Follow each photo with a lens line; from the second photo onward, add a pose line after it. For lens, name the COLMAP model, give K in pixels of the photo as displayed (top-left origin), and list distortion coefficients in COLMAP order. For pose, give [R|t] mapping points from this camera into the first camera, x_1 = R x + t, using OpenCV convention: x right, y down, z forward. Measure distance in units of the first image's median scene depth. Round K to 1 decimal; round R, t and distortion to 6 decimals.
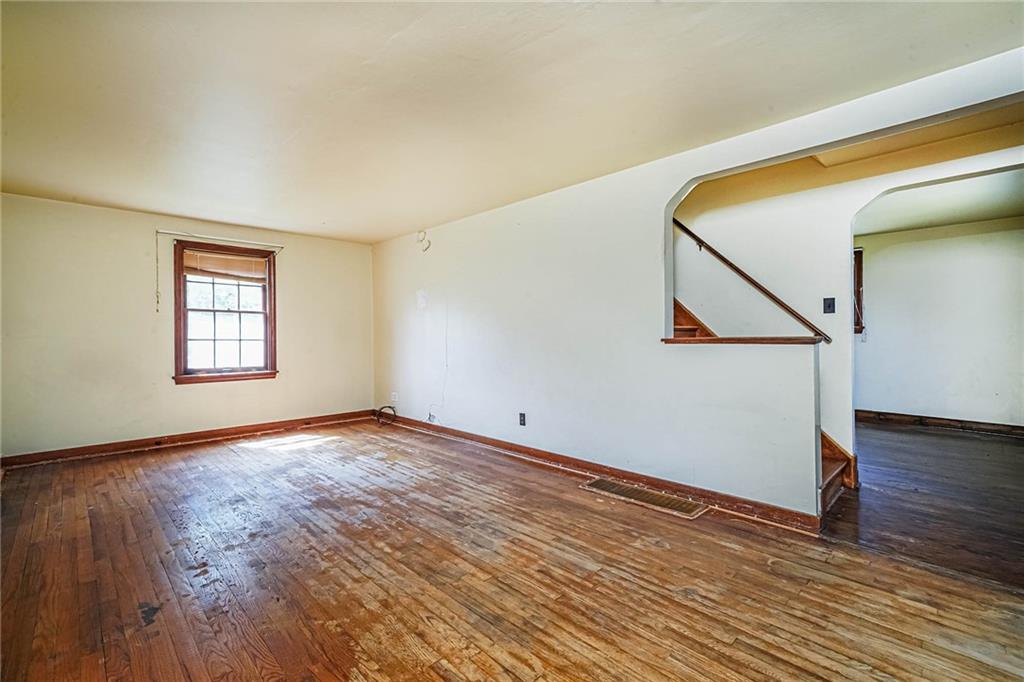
lens RADIAL K [[435.3, 0, 512.0], [0, 435.3, 341.0], [0, 0, 1]] dist [0.001456, 0.000119]
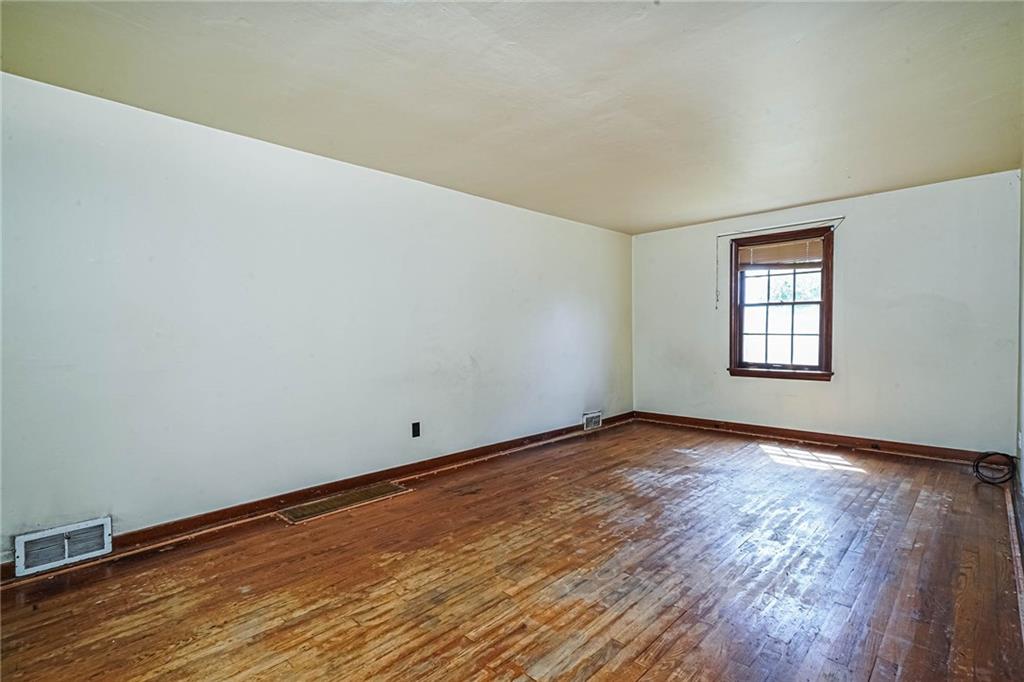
lens RADIAL K [[501.5, 0, 512.0], [0, 501.5, 341.0], [0, 0, 1]] dist [0.012611, -0.000019]
pose [[0.021059, 0.020164, -0.999575, 0.637911], [-0.003694, 0.999791, 0.020090, -0.011601], [0.999771, 0.003269, 0.021129, 0.619594]]
